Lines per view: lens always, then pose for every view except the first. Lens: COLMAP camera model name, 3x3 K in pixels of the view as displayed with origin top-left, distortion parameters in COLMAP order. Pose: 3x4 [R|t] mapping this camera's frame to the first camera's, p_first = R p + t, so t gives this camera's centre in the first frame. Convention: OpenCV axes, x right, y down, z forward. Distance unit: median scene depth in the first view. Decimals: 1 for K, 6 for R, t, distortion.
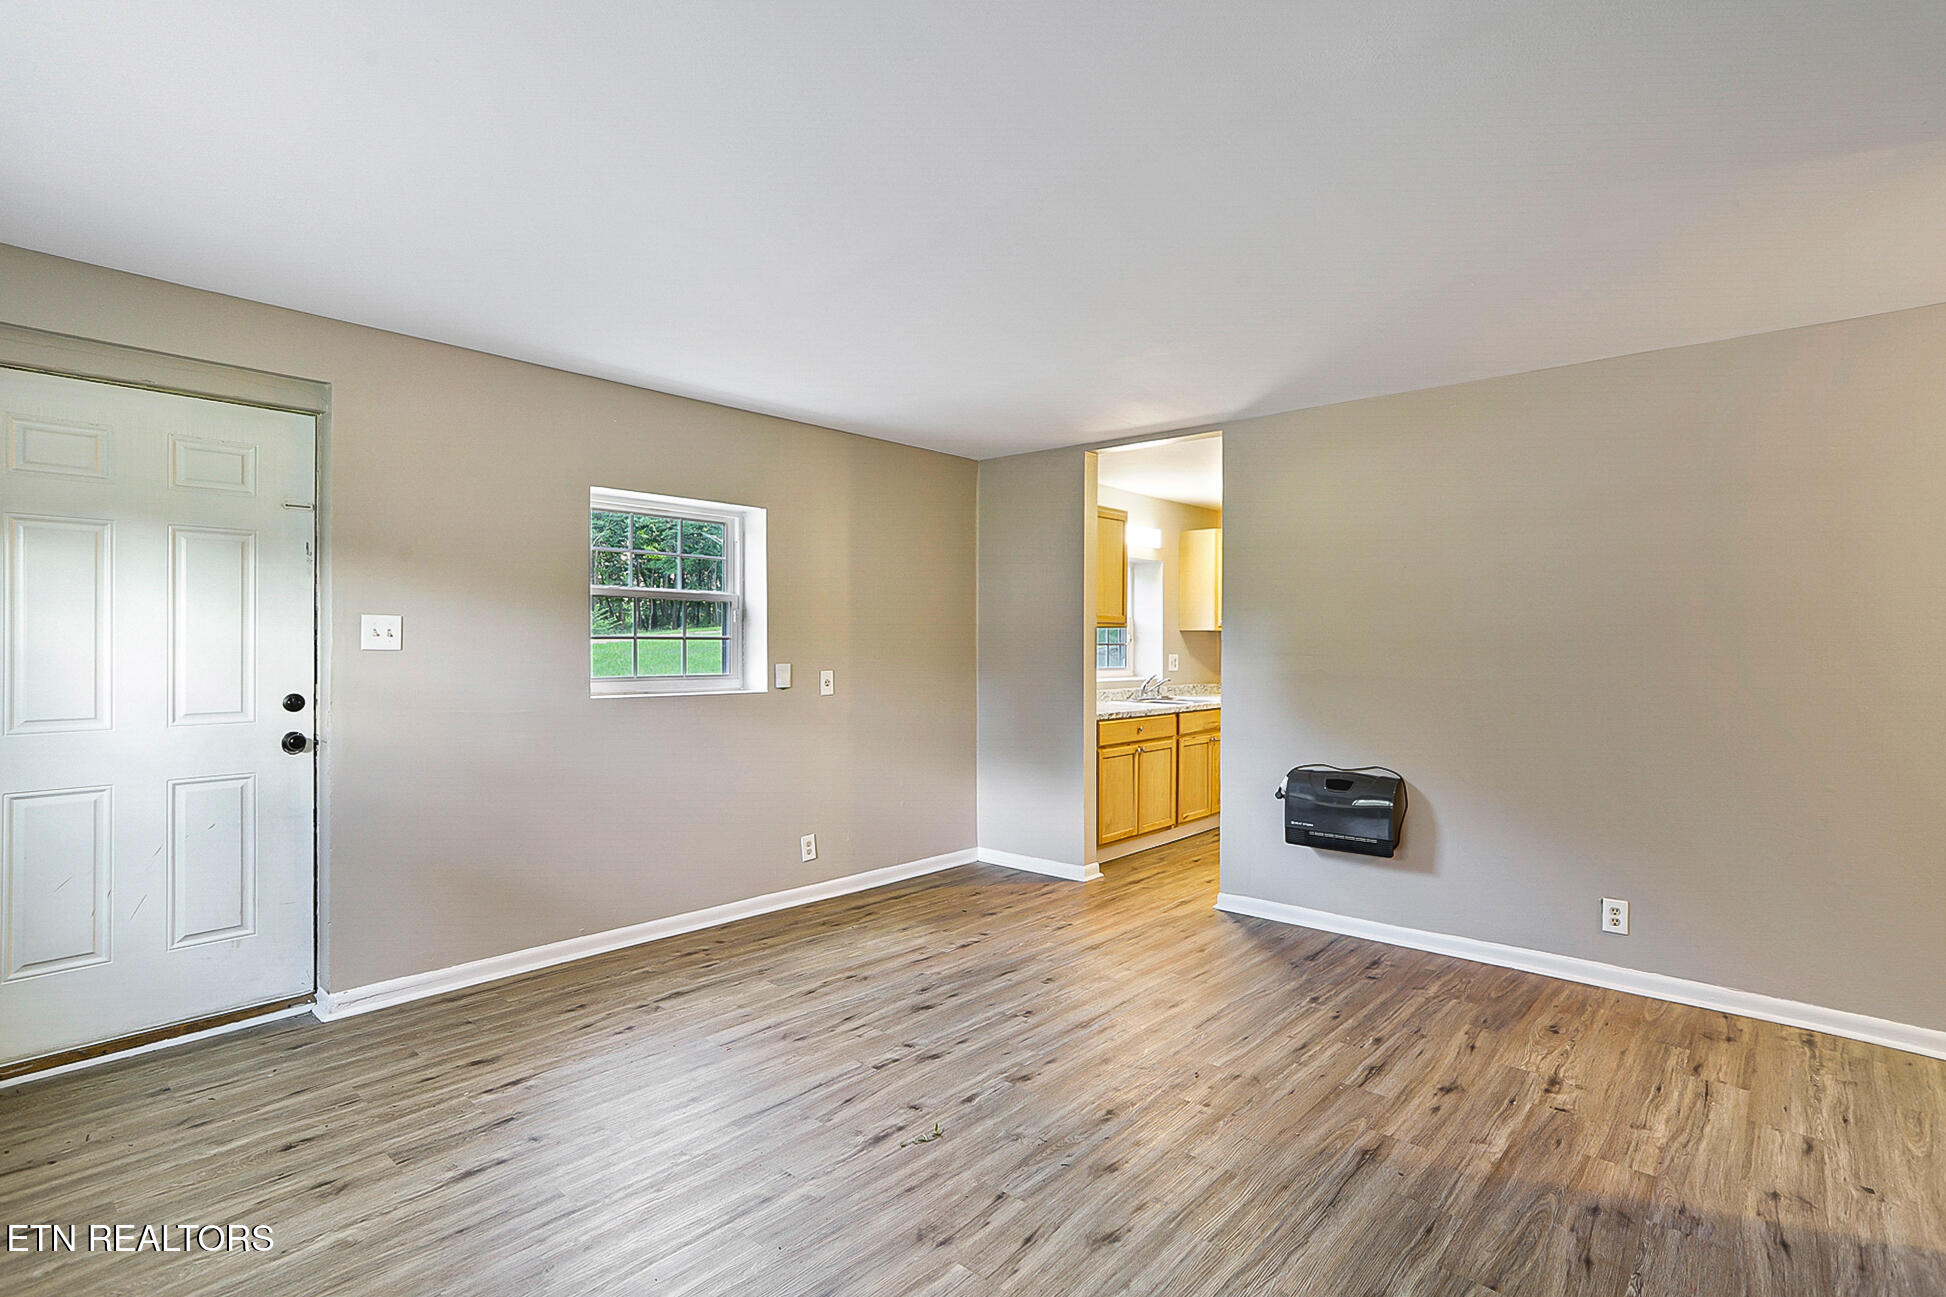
lens RADIAL K [[958.7, 0, 978.9], [0, 958.7, 649.7], [0, 0, 1]] dist [-0.048596, 0.029500]
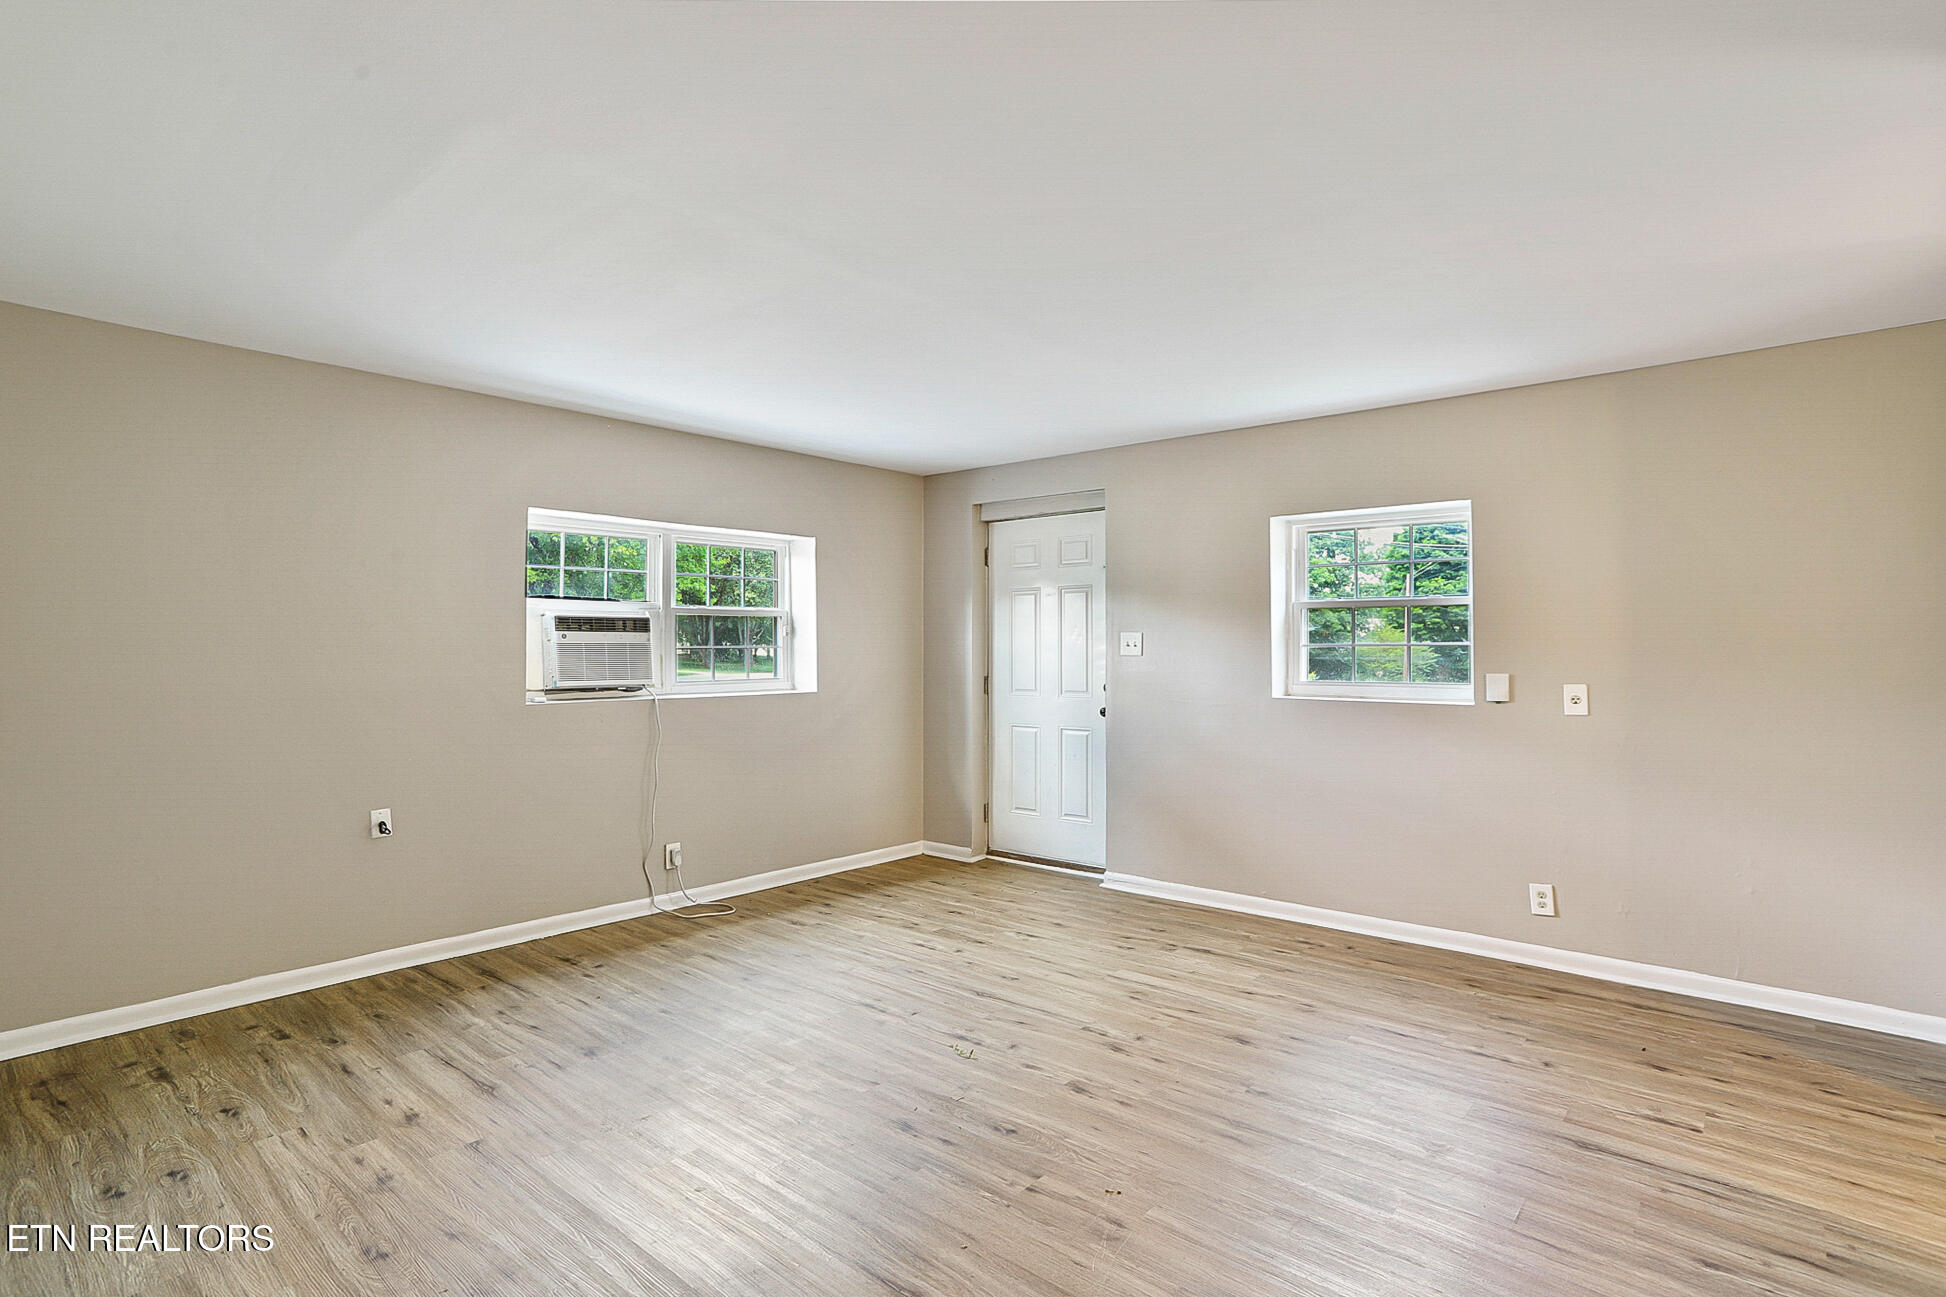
lens RADIAL K [[922.7, 0, 1014.5], [0, 922.7, 663.3], [0, 0, 1]] dist [-0.003913, 0.001709]
pose [[0.044003, 0.003311, -0.999026, 0.680211], [-0.002843, 0.999991, 0.003189, 0.009005], [0.999027, 0.002700, 0.044012, 0.617239]]
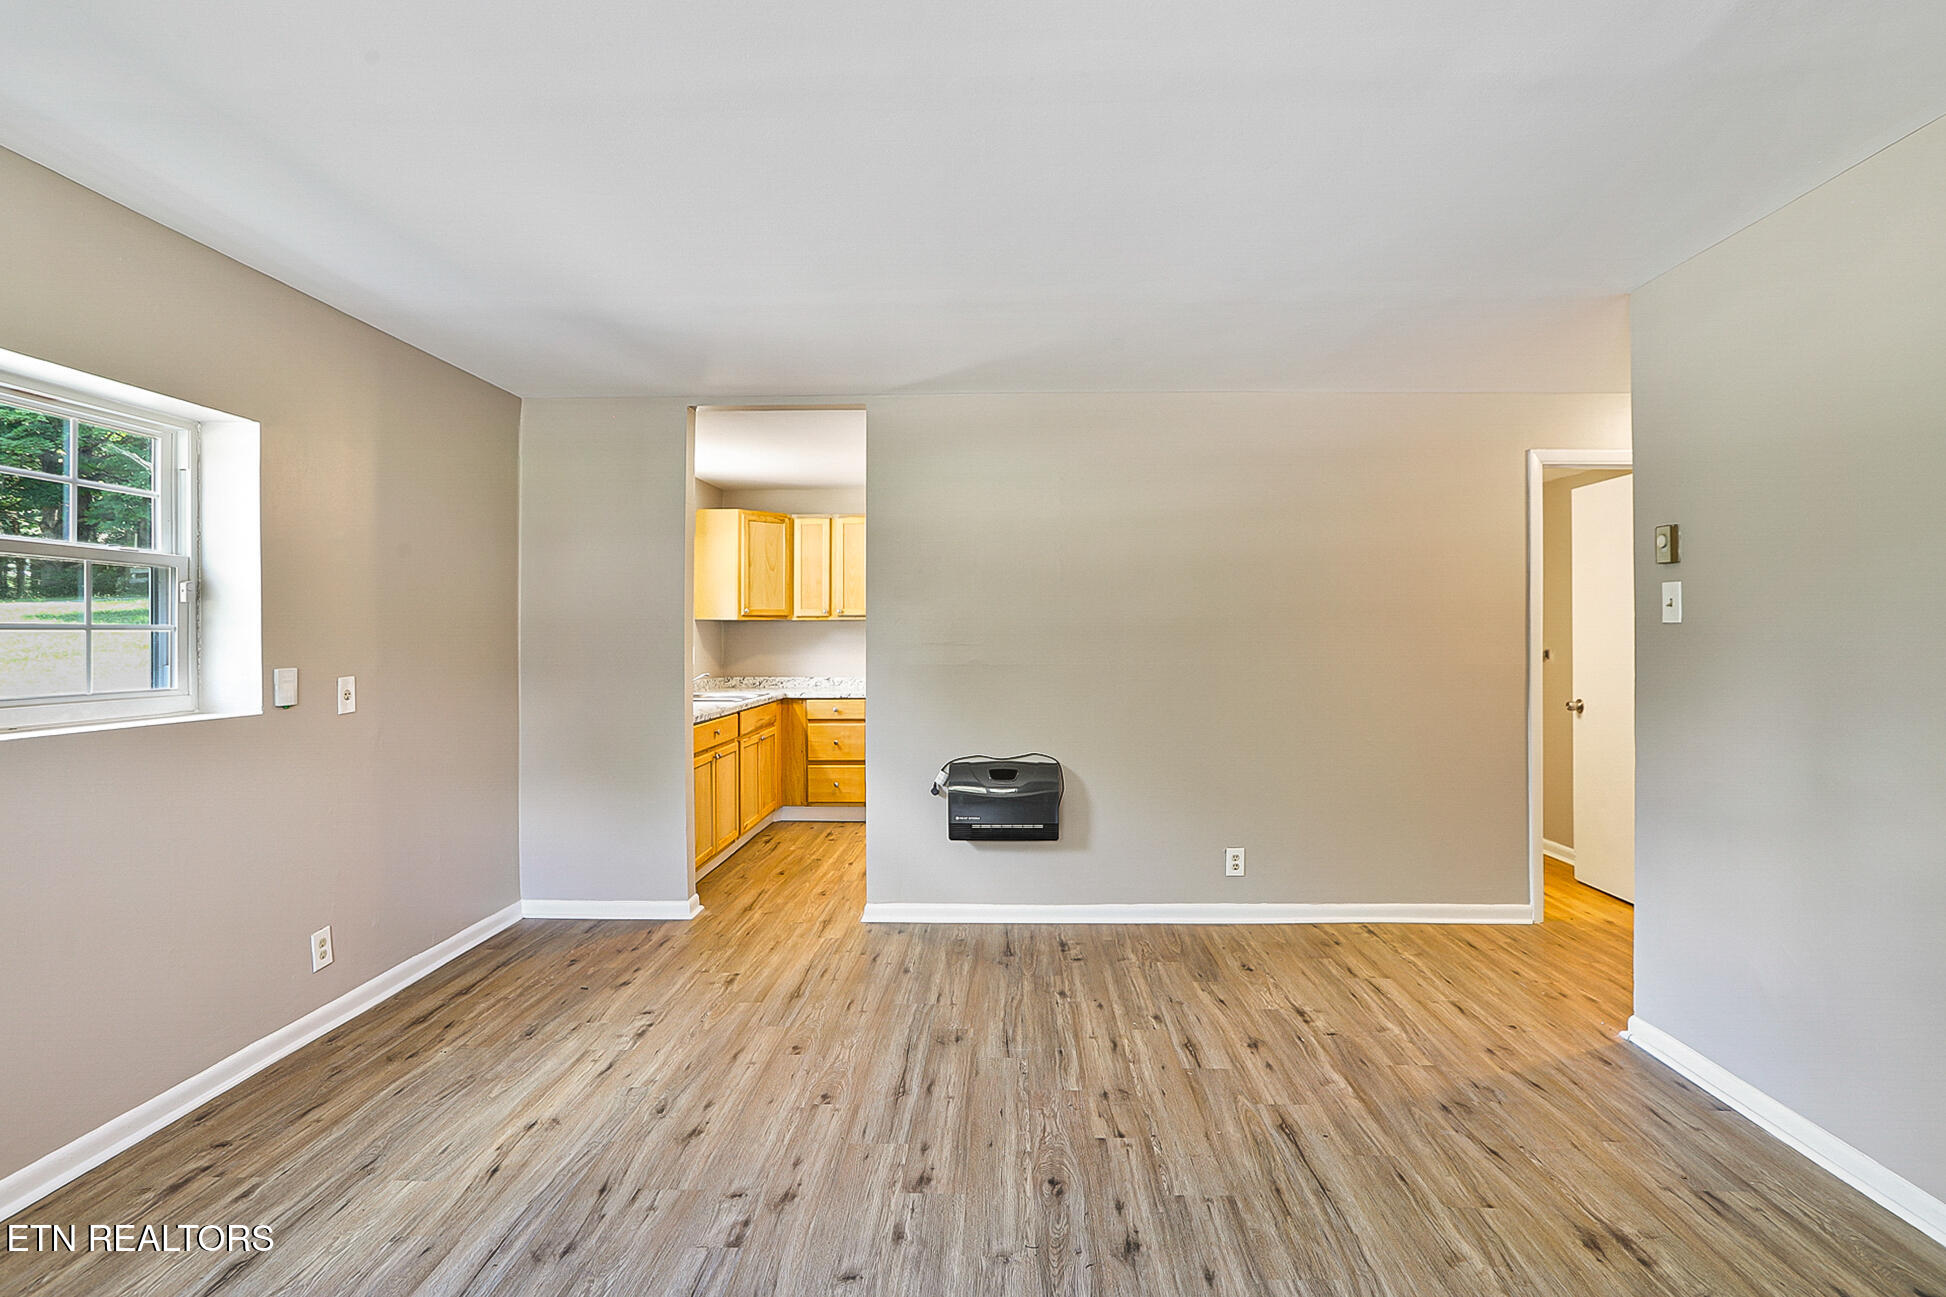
lens RADIAL K [[958.7, 0, 1004.5], [0, 958.7, 625.2], [0, 0, 1]] dist [-0.048596, 0.029500]
pose [[0.753774, 0.002291, 0.657129, -0.294018], [0.006869, 0.999912, -0.011365, -0.004113], [-0.657097, 0.013080, 0.753692, 0.242710]]
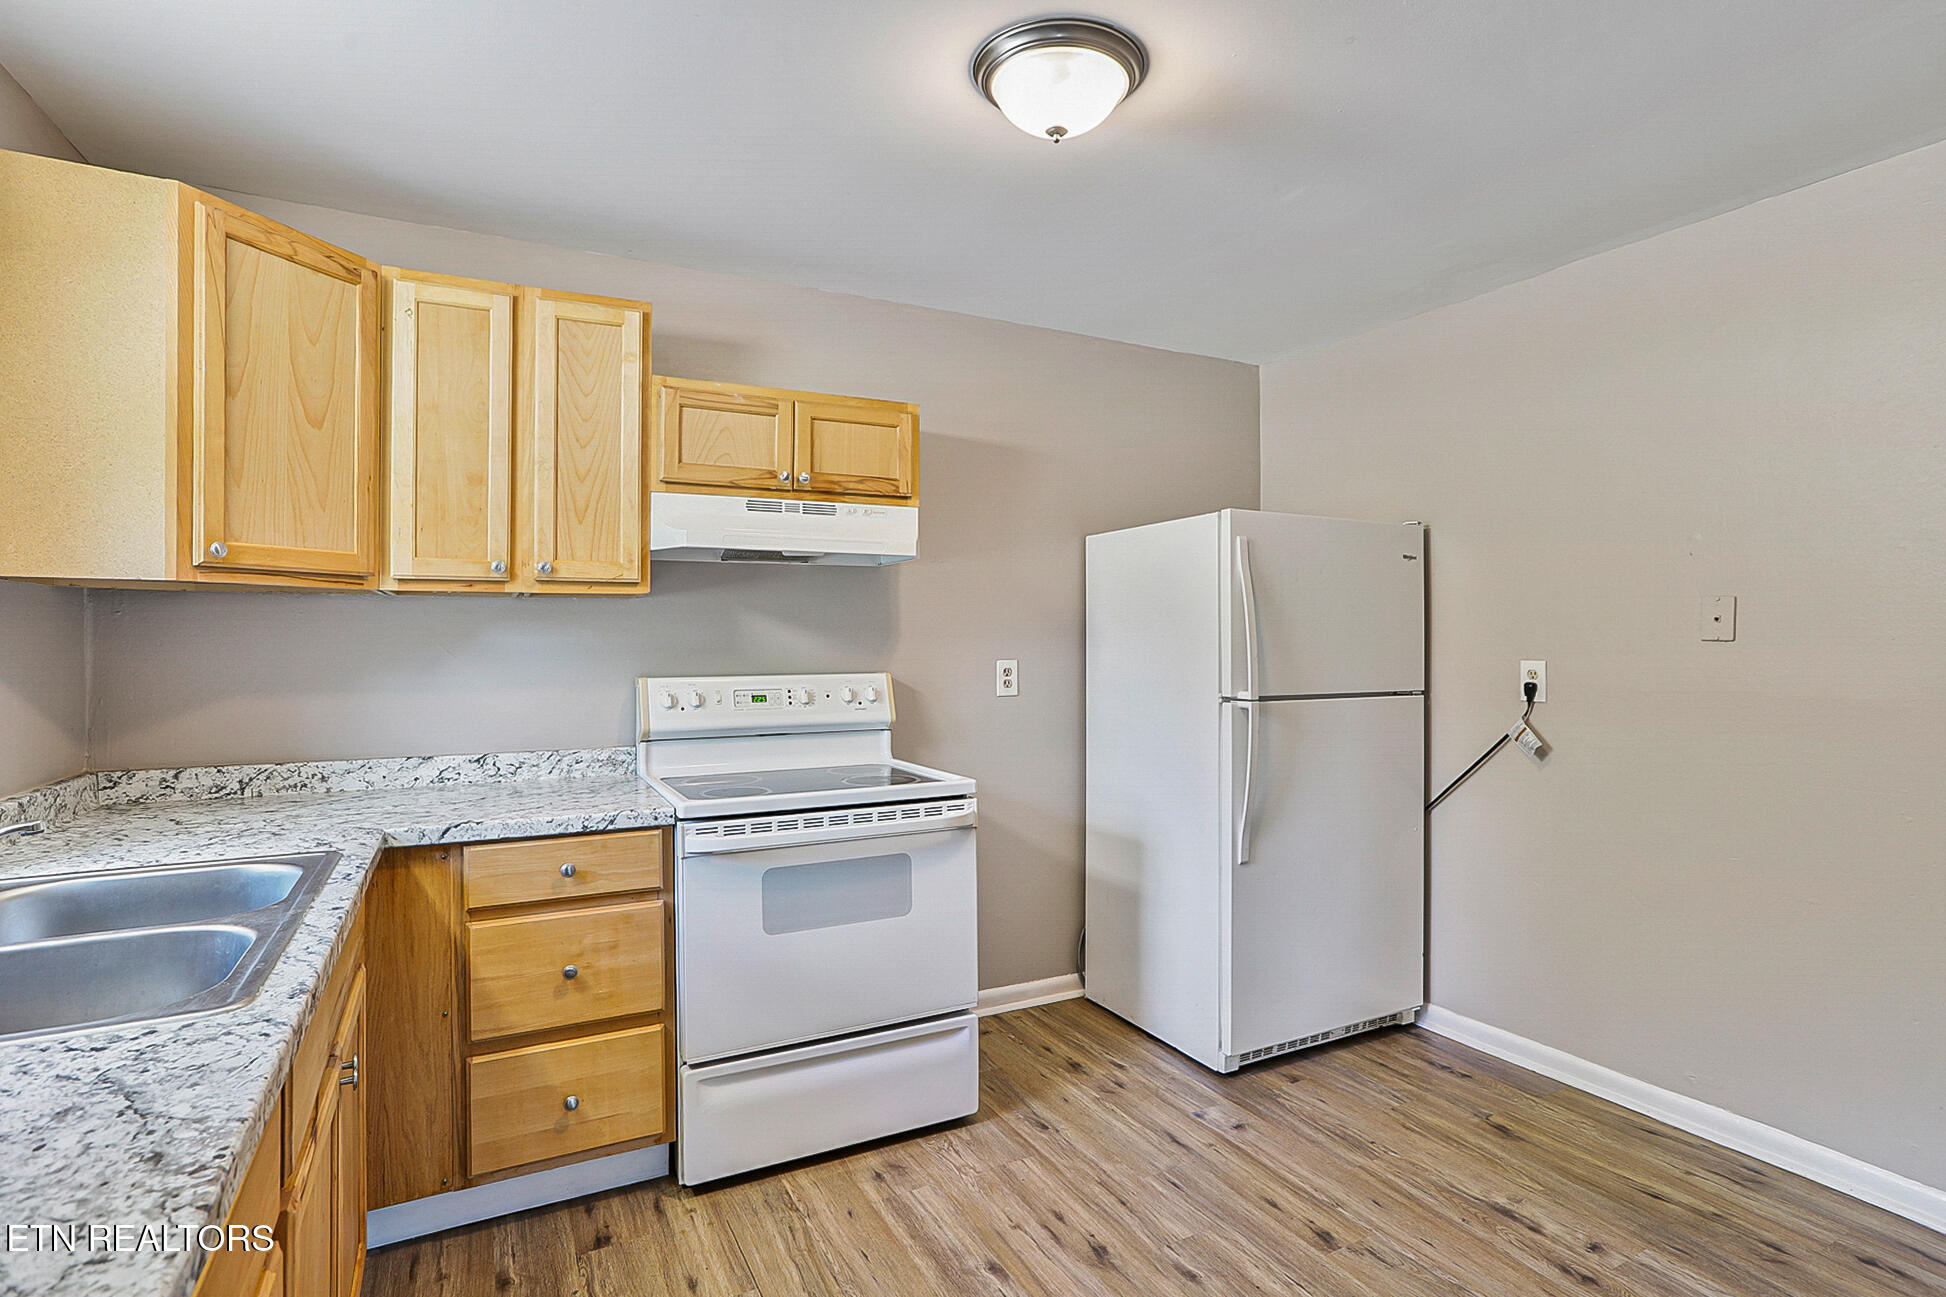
lens RADIAL K [[958.7, 0, 997.7], [0, 958.7, 628.5], [0, 0, 1]] dist [-0.048596, 0.029500]
pose [[0.341111, 0.007170, 0.939996, 0.151492], [0.004218, 0.999949, -0.009158, -0.006671], [-0.940013, 0.007089, 0.341064, 1.256647]]
